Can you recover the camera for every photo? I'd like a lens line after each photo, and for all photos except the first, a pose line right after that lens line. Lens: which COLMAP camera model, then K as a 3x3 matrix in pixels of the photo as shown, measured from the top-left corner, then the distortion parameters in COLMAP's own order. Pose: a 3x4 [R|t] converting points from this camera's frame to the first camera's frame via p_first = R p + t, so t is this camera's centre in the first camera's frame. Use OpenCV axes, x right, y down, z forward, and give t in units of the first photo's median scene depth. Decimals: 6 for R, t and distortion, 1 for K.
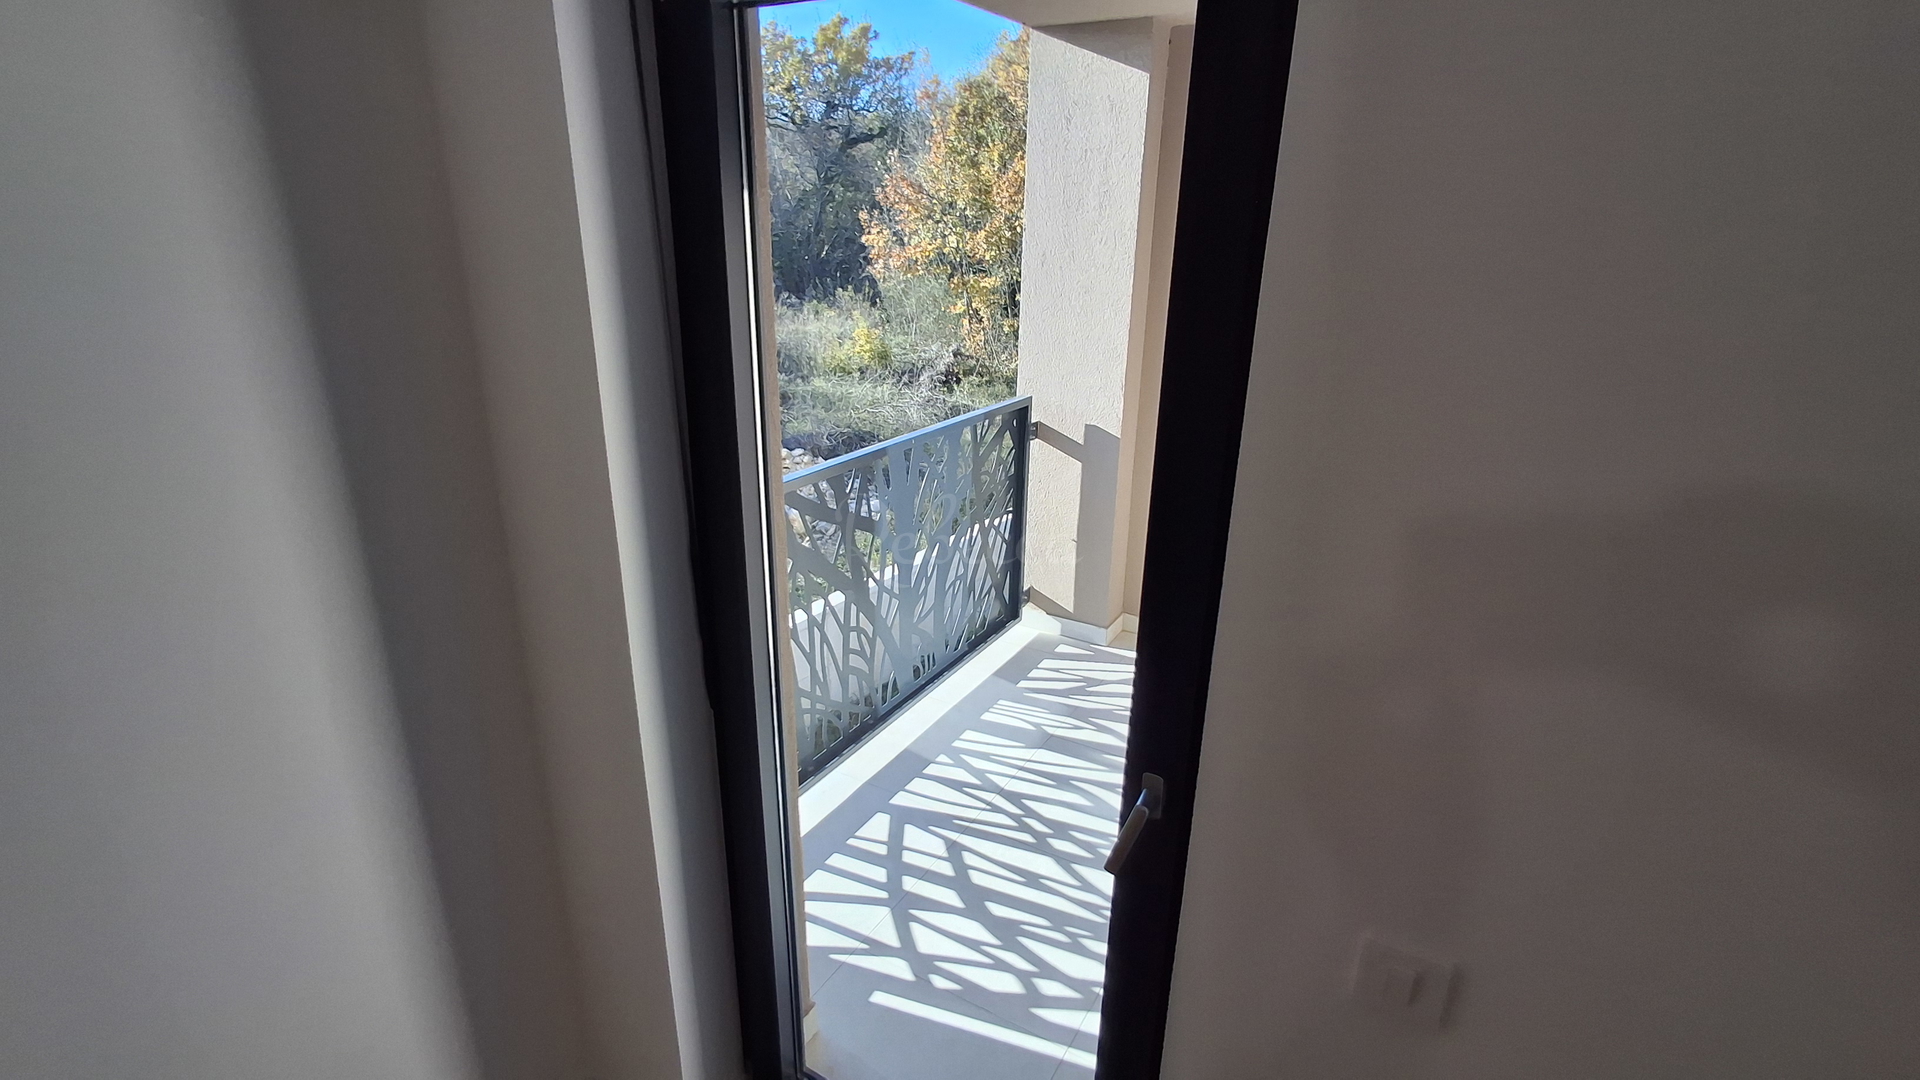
lens RADIAL K [[887.0, 0, 946.3], [0, 887.0, 537.7], [0, 0, 1]] dist [0.001952, 0.002125]
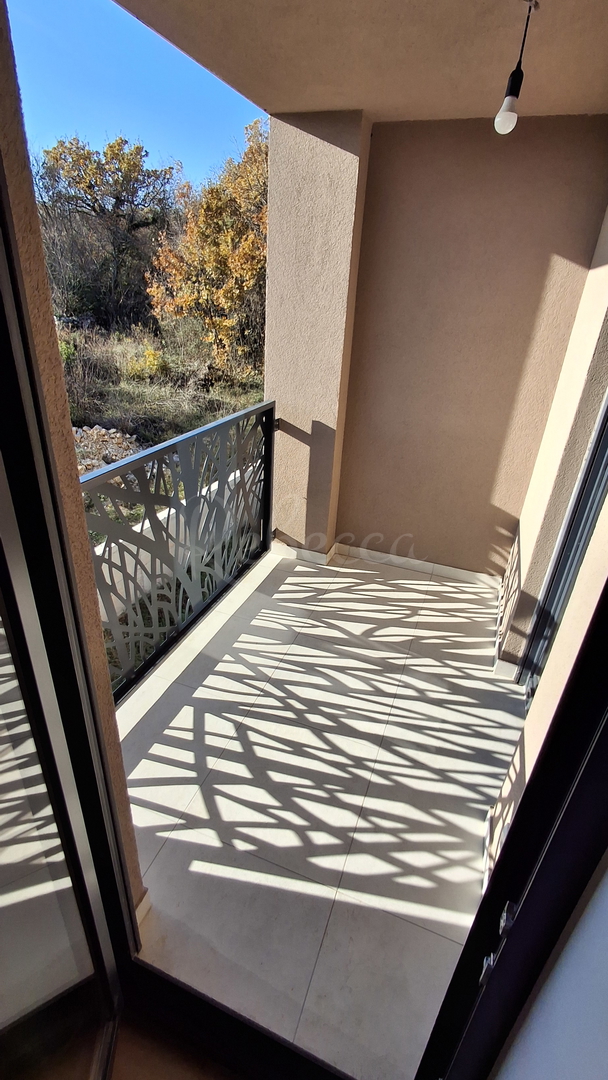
lens RADIAL K [[498.9, 0, 297.7], [0, 498.9, 537.9], [0, 0, 1]] dist [0.001952, 0.002125]
pose [[0.983762, -0.047021, 0.173209, -0.005572], [0.025201, 0.991700, 0.126081, -0.011467], [-0.177699, -0.119669, 0.976782, 0.050511]]
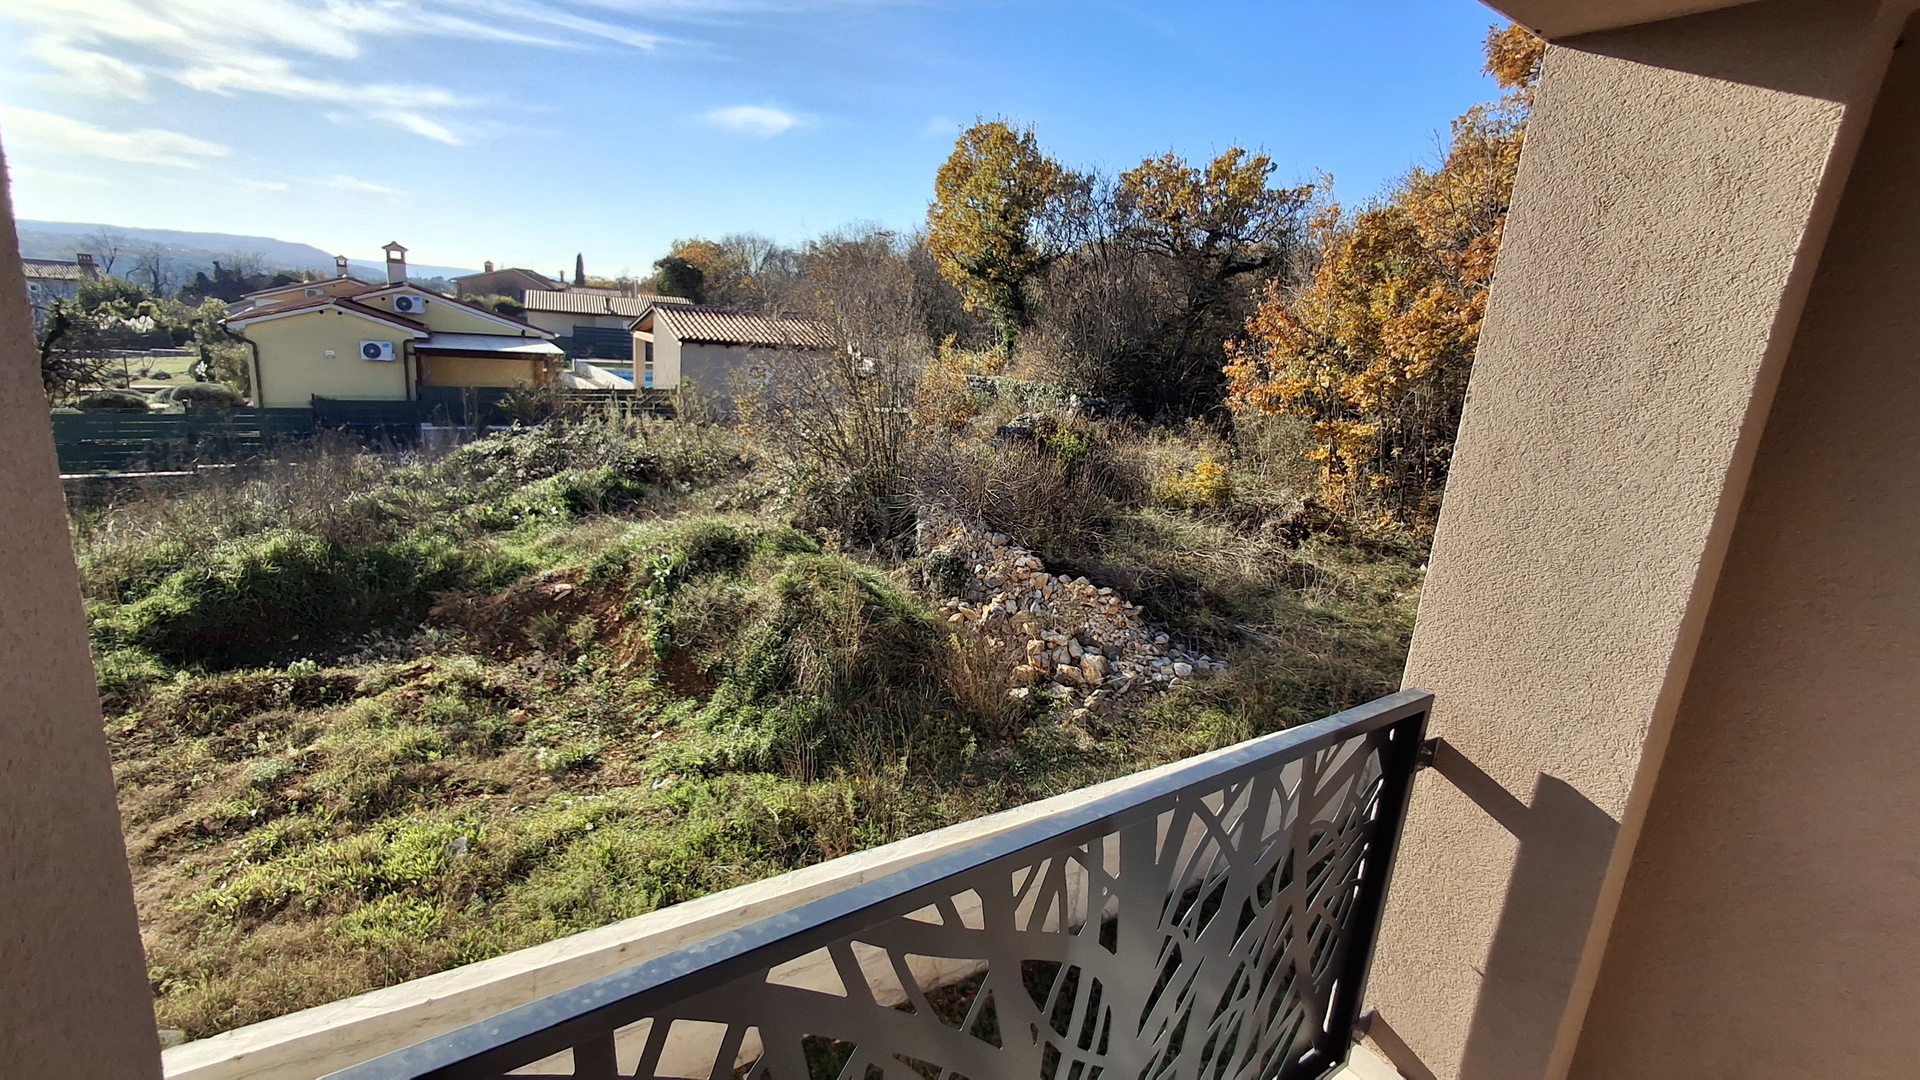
lens RADIAL K [[887.0, 0, 977.8], [0, 887.0, 541.2], [0, 0, 1]] dist [0.001952, 0.002125]
pose [[0.931839, 0.154774, -0.328207, -0.000014], [-0.193720, 0.976986, -0.089284, -0.043873], [0.306835, 0.146779, 0.940377, 0.115028]]
